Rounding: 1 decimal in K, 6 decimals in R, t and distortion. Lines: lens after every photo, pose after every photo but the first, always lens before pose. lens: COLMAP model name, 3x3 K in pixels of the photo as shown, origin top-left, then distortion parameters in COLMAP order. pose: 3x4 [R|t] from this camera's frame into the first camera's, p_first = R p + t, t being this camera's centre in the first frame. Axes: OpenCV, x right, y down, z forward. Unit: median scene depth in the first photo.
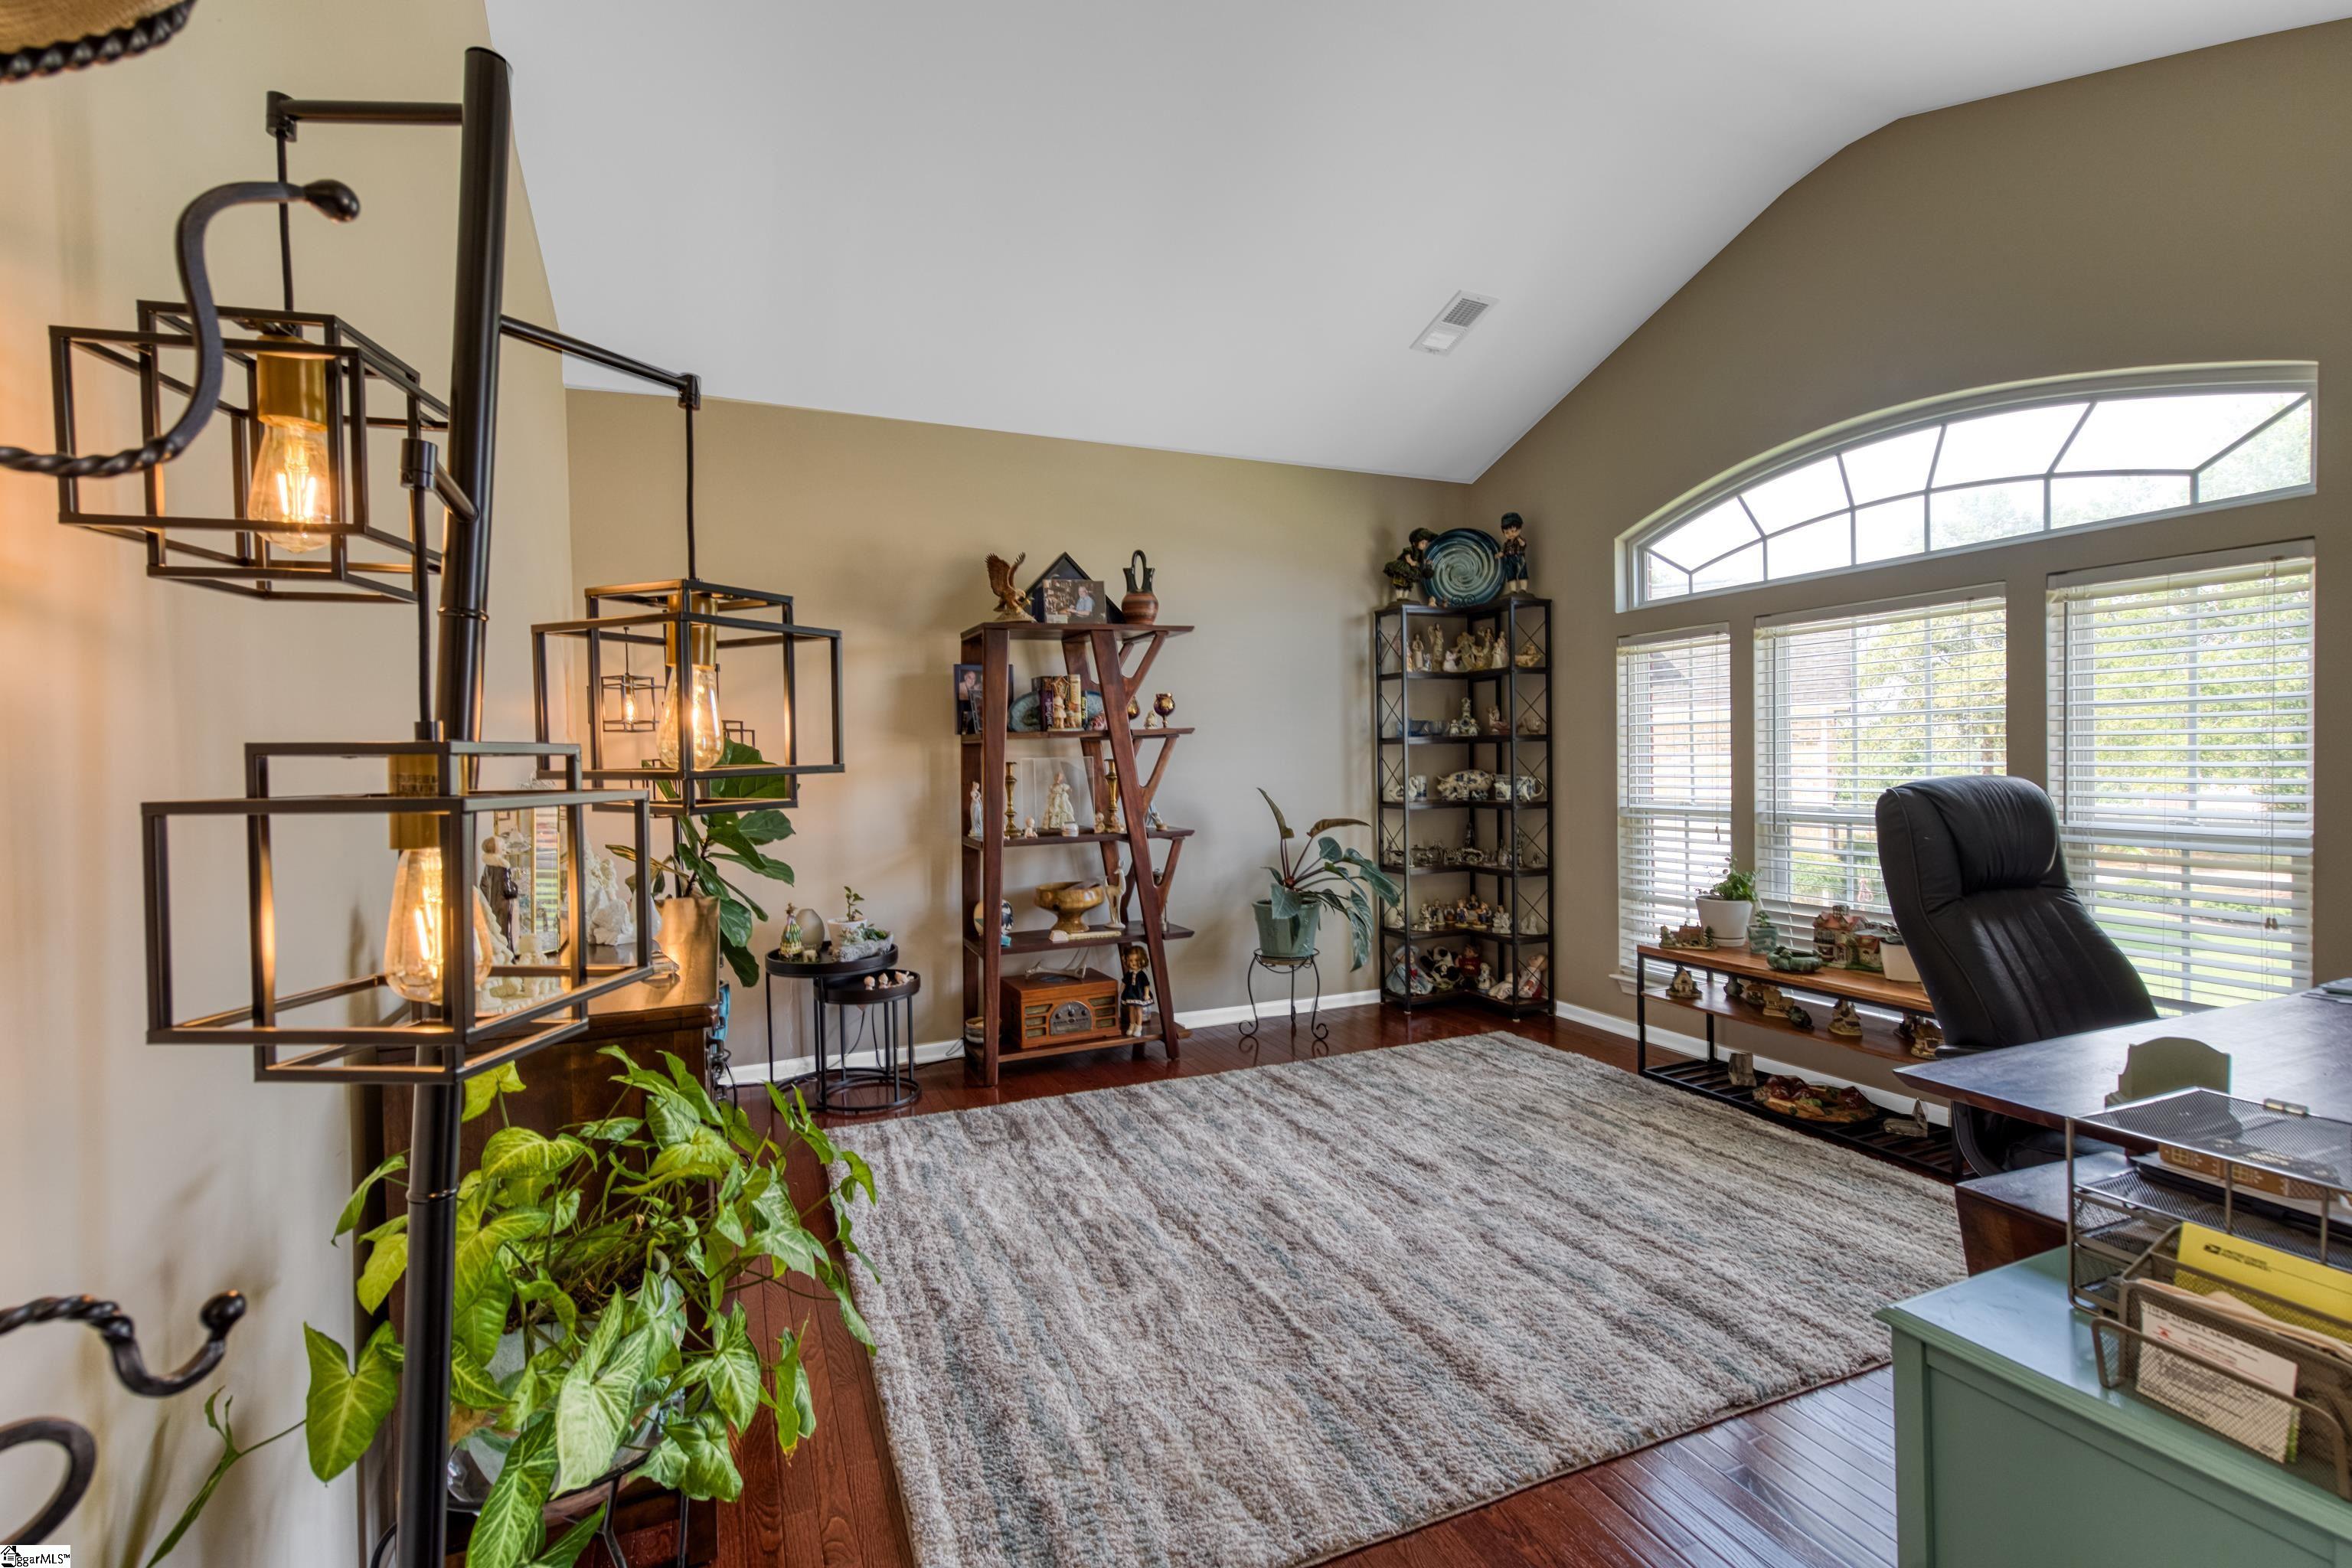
lens RADIAL K [[1065.5, 0, 1166.2], [0, 1065.5, 767.6], [0, 0, 1]] dist [-0.001655, 0.006918]
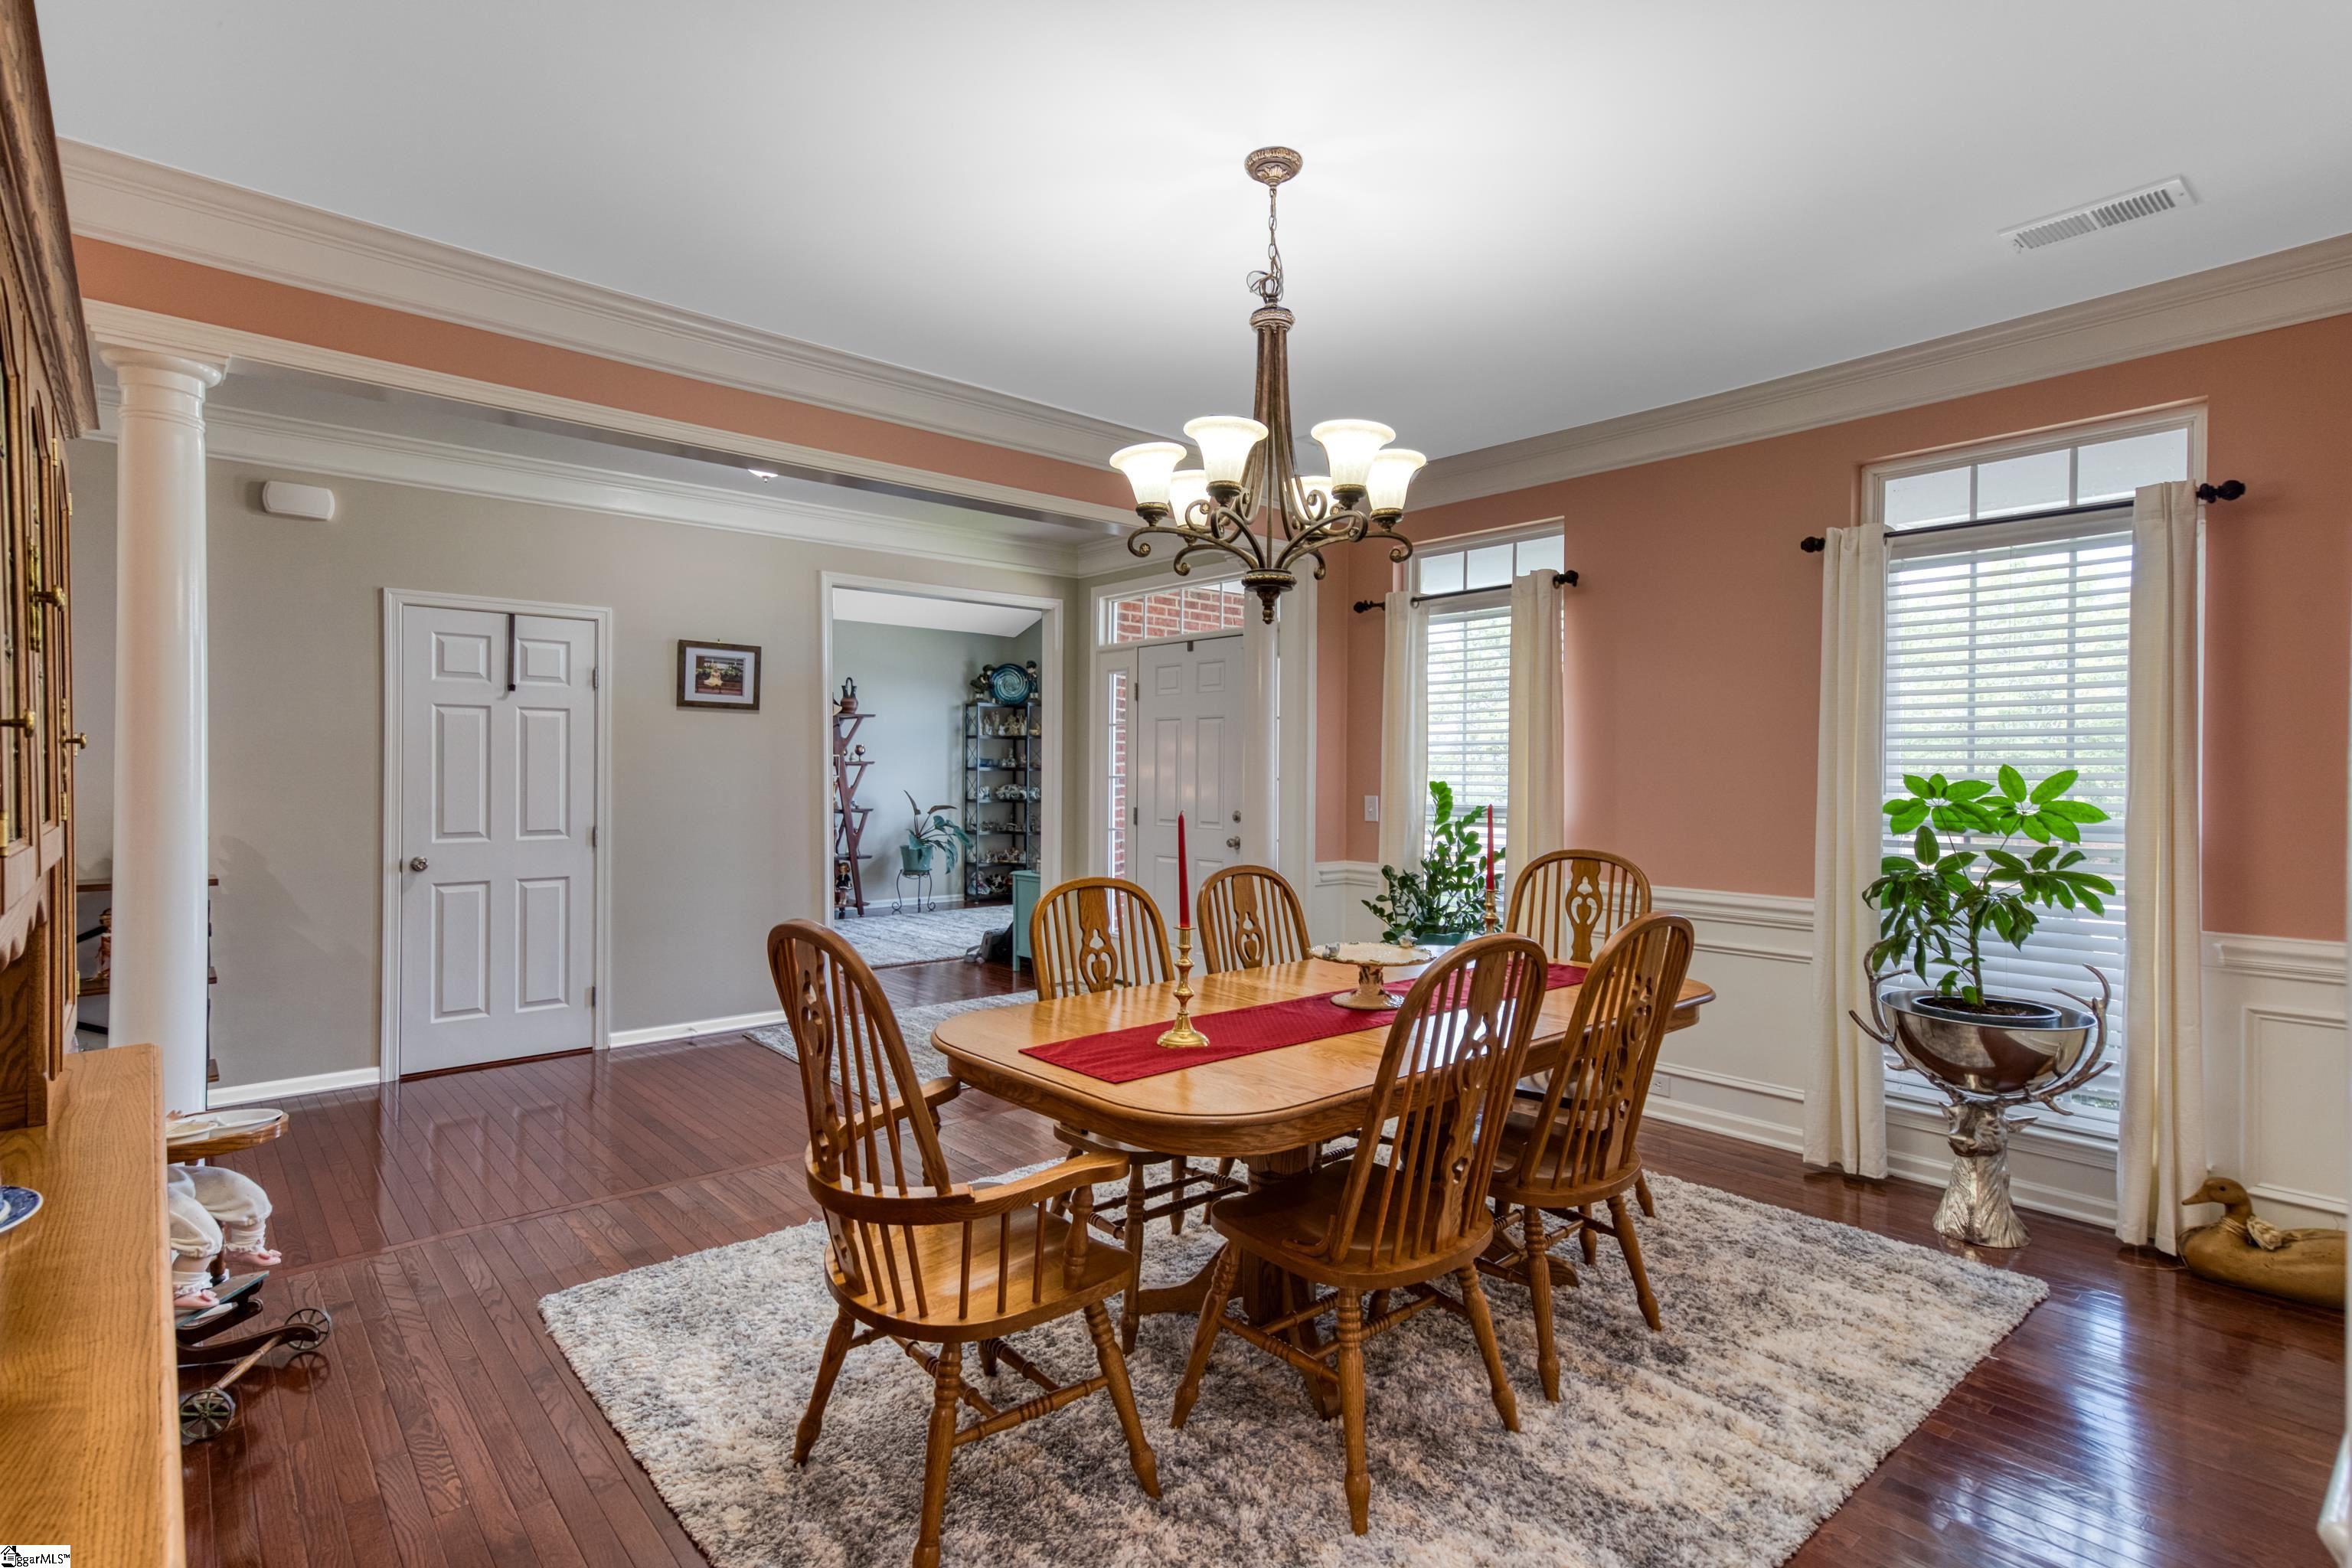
lens RADIAL K [[1170.6, 0, 1158.7], [0, 1170.6, 771.5], [0, 0, 1]] dist [0.020888, 0.000258]
pose [[0.952829, 0.023667, 0.302583, -0.121895], [-0.020778, 0.999703, -0.012764, 0.001030], [-0.302795, 0.005875, 0.953038, -1.216860]]
